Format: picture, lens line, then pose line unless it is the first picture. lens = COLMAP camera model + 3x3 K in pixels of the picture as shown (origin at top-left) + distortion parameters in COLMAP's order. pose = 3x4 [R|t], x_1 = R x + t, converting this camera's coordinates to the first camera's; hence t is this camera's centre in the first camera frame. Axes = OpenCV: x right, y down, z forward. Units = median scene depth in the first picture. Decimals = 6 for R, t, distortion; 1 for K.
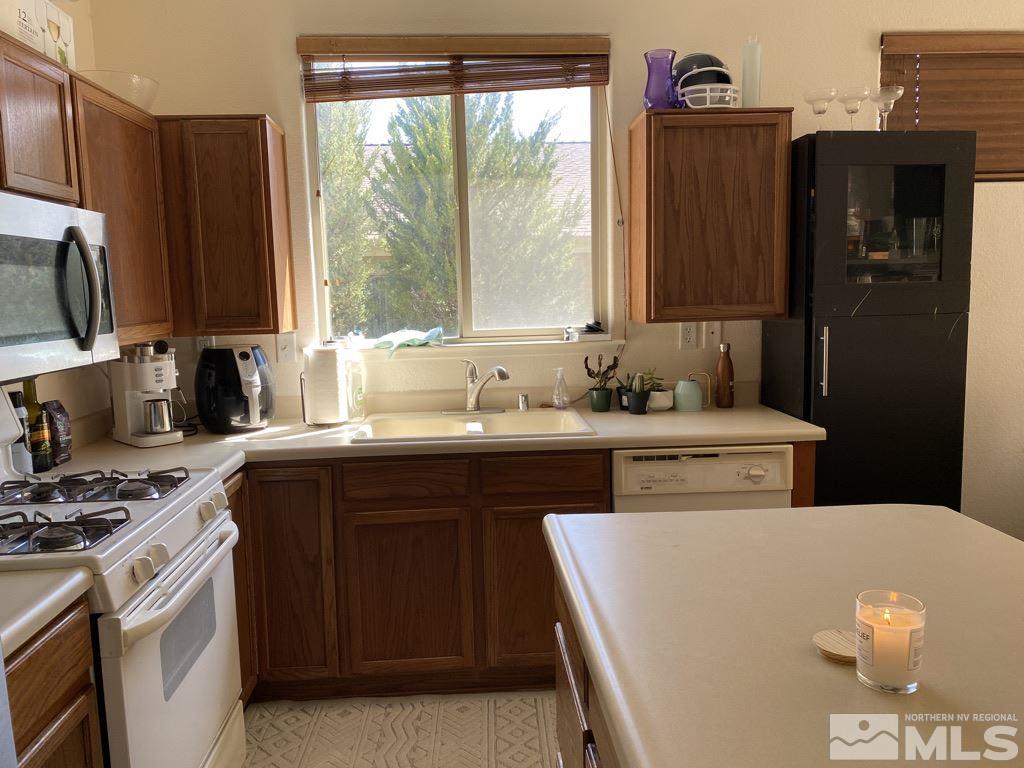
lens RADIAL K [[779.4, 0, 508.5], [0, 779.4, 380.9], [0, 0, 1]] dist [0.037414, -0.038955]
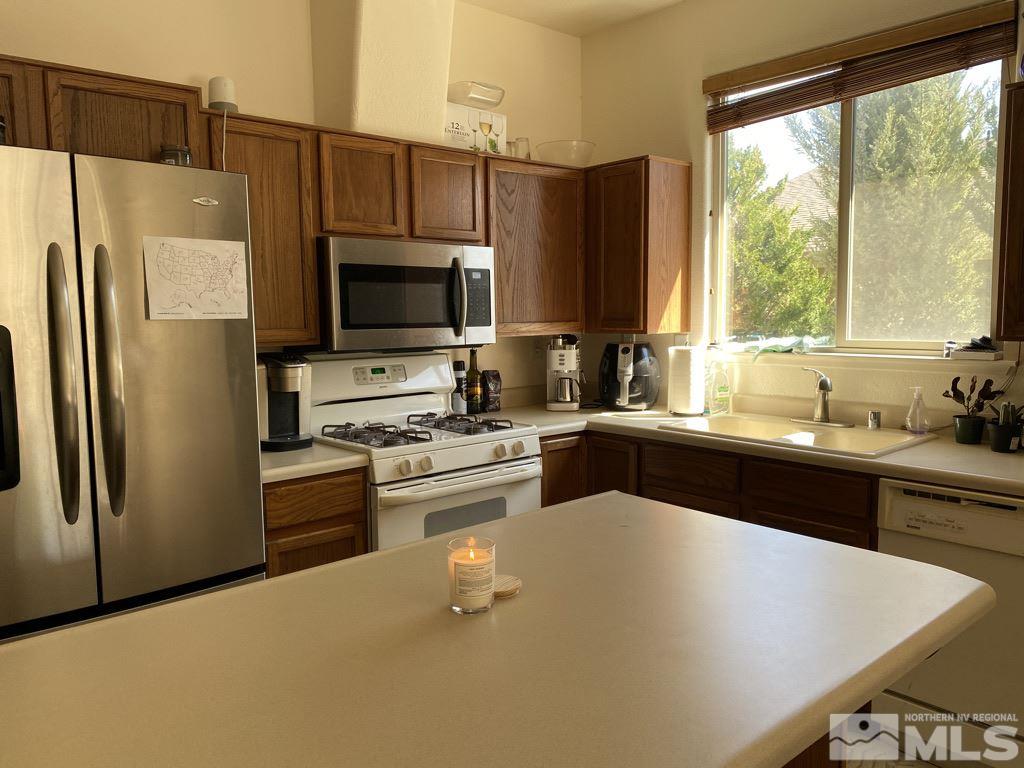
lens RADIAL K [[779.4, 0, 510.4], [0, 779.4, 387.5], [0, 0, 1]] dist [0.037414, -0.038955]
pose [[0.608223, 0.098836, -0.787589, 0.540738], [-0.098770, 0.993930, 0.048454, -0.014991], [0.787597, 0.048320, 0.614293, 0.091239]]
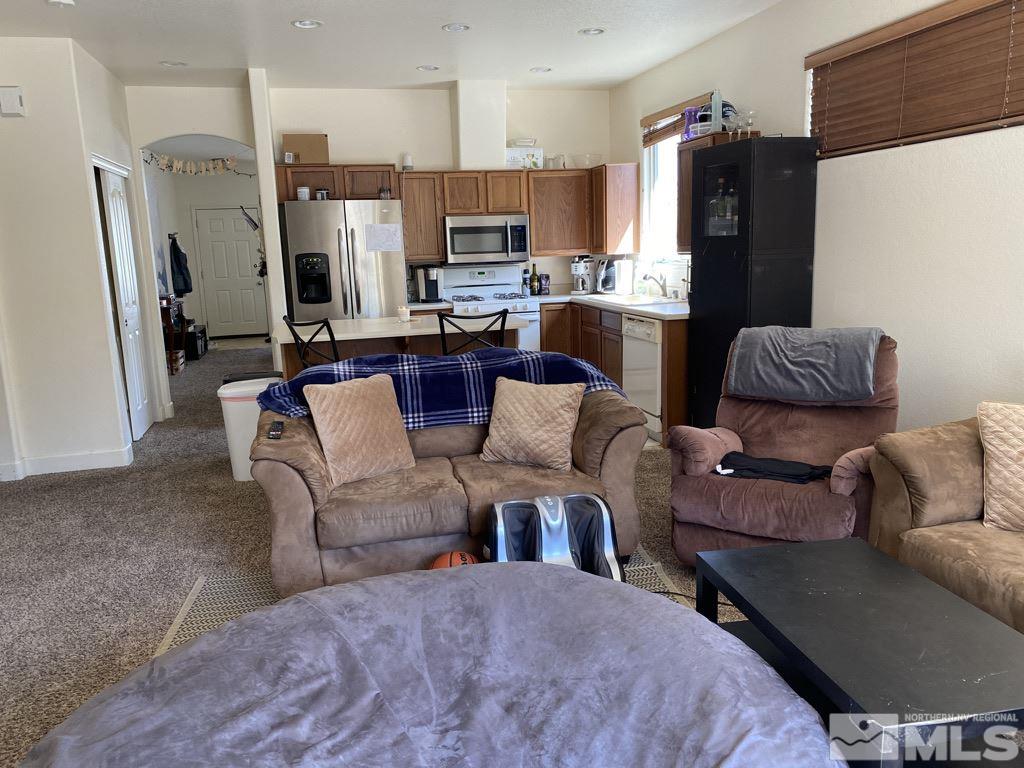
lens RADIAL K [[779.4, 0, 513.3], [0, 779.4, 388.4], [0, 0, 1]] dist [0.037414, -0.038955]
pose [[0.200261, 0.197782, -0.959572, 2.048501], [-0.084755, 0.979238, 0.184147, -0.074530], [0.976070, 0.044451, 0.212866, 0.219243]]
